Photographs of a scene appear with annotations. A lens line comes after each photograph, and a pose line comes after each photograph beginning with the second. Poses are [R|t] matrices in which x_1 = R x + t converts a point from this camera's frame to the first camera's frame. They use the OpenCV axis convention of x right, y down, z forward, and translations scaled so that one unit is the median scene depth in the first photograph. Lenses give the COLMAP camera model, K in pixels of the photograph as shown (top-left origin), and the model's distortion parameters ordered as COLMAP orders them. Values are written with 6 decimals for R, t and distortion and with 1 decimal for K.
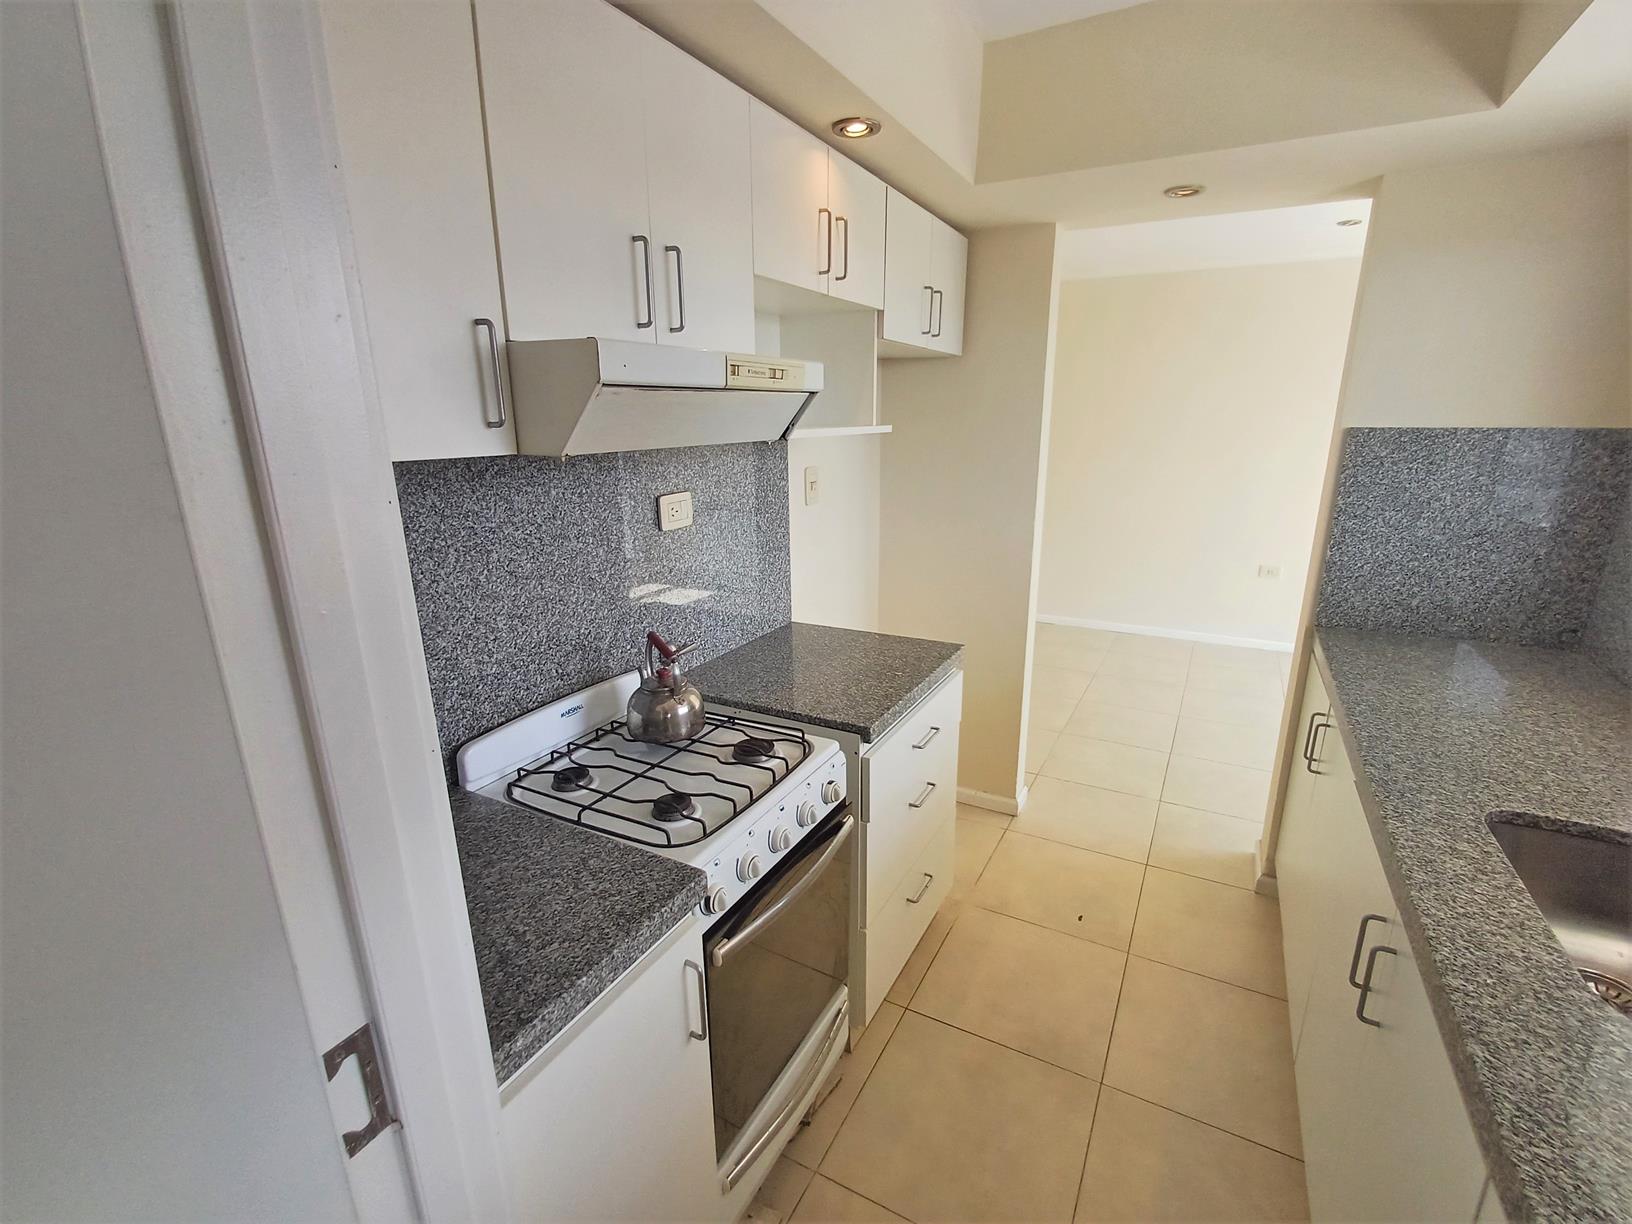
lens RADIAL K [[737.0, 0, 822.2], [0, 737.0, 619.0], [0, 0, 1]] dist [-0.009310, -0.004018]
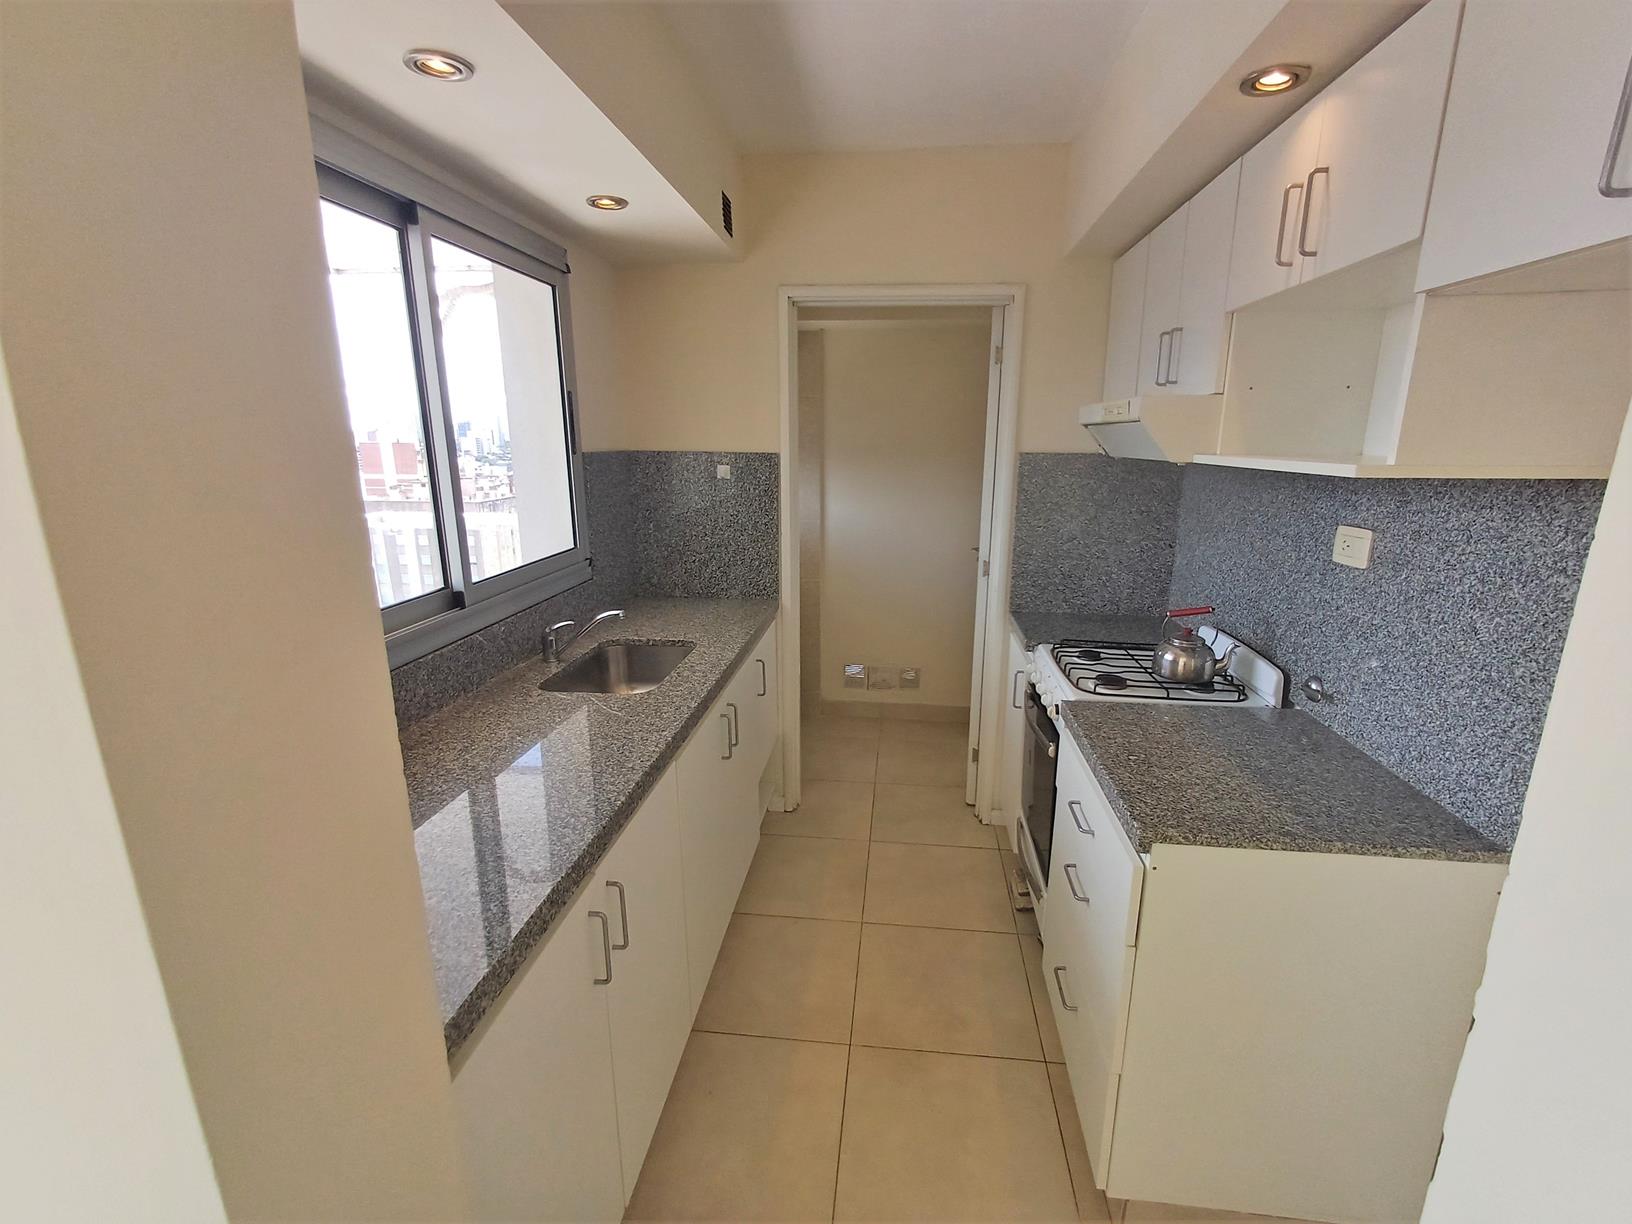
lens RADIAL K [[737.0, 0, 827.4], [0, 737.0, 609.2], [0, 0, 1]] dist [-0.009310, -0.004018]
pose [[-0.919343, 0.096548, -0.381427, 0.663922], [-0.099889, 0.880392, 0.463609, -0.386708], [0.380566, 0.464316, -0.799738, 1.355975]]
